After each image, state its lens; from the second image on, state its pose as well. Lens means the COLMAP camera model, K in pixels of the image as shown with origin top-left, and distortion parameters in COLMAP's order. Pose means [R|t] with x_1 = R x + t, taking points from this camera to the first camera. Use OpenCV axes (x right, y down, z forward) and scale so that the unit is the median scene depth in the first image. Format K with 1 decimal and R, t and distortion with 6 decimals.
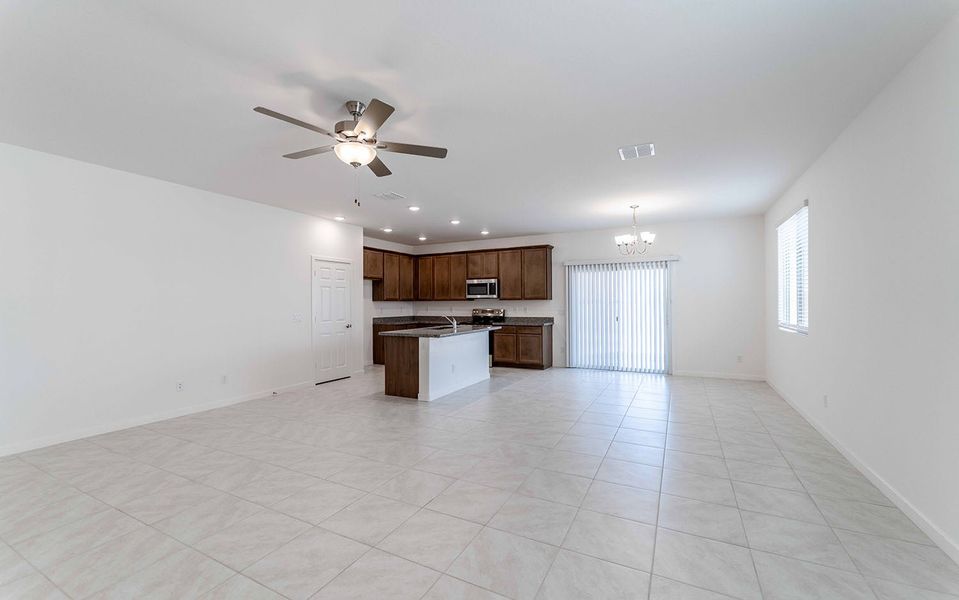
lens RADIAL K [[388.7, 0, 478.8], [0, 388.7, 304.1], [0, 0, 1]] dist [0.000676, -0.000425]
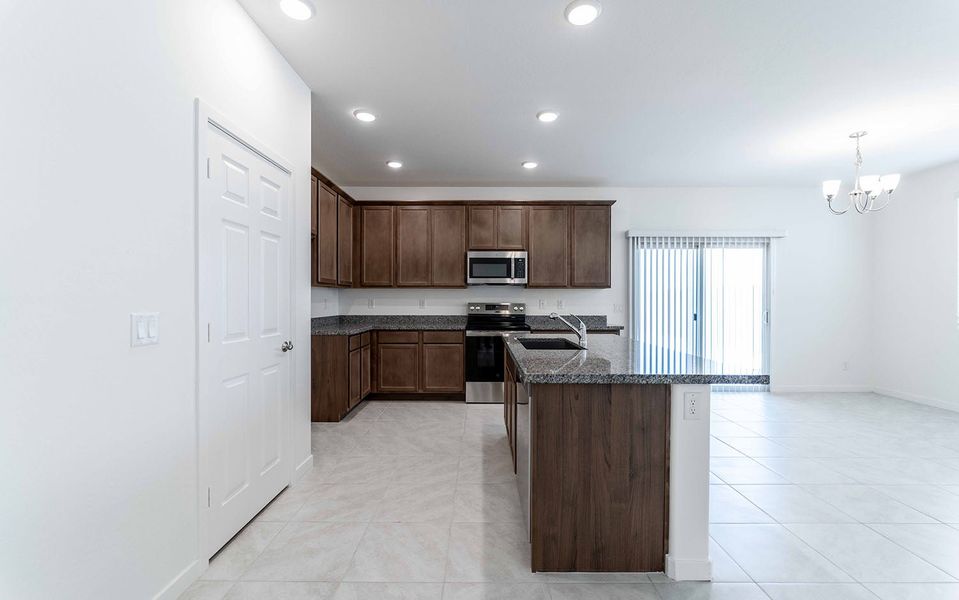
lens RADIAL K [[388.7, 0, 478.3], [0, 388.7, 301.4], [0, 0, 1]] dist [0.000676, -0.000425]
pose [[0.888923, 0.006469, 0.458011, -0.299368], [-0.006324, 0.999978, -0.001851, 0.012669], [-0.458013, -0.001251, 0.888945, 0.524386]]
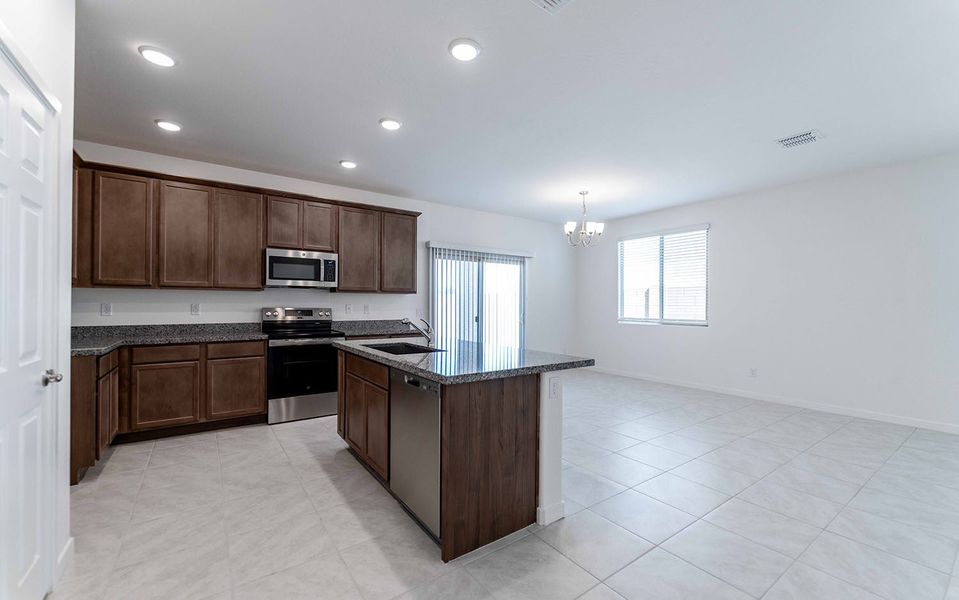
lens RADIAL K [[388.7, 0, 477.9], [0, 388.7, 303.2], [0, 0, 1]] dist [0.000676, -0.000425]
pose [[0.456178, 0.011191, 0.889818, -0.371158], [-0.005068, 0.999937, -0.009977, 0.011395], [-0.889874, 0.000041, 0.456206, 0.581852]]
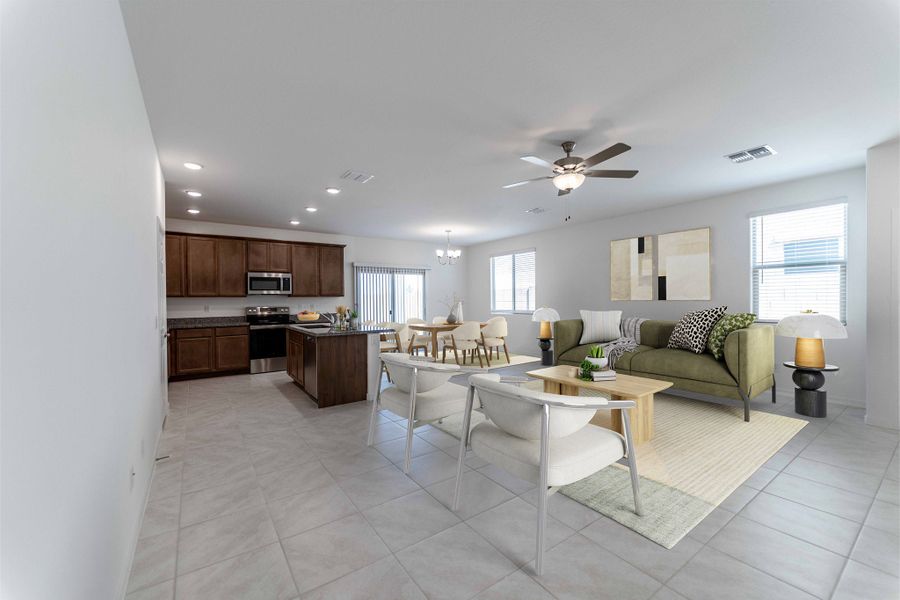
lens RADIAL K [[362.0, 0, 447.7], [0, 362.0, 301.8], [0, 0, 1]] dist [0.001305, 0.000754]
pose [[0.461976, -0.004078, 0.886883, -0.563079], [0.011073, 0.999938, -0.001169, 0.007457], [-0.886823, 0.010360, 0.461993, 0.281601]]
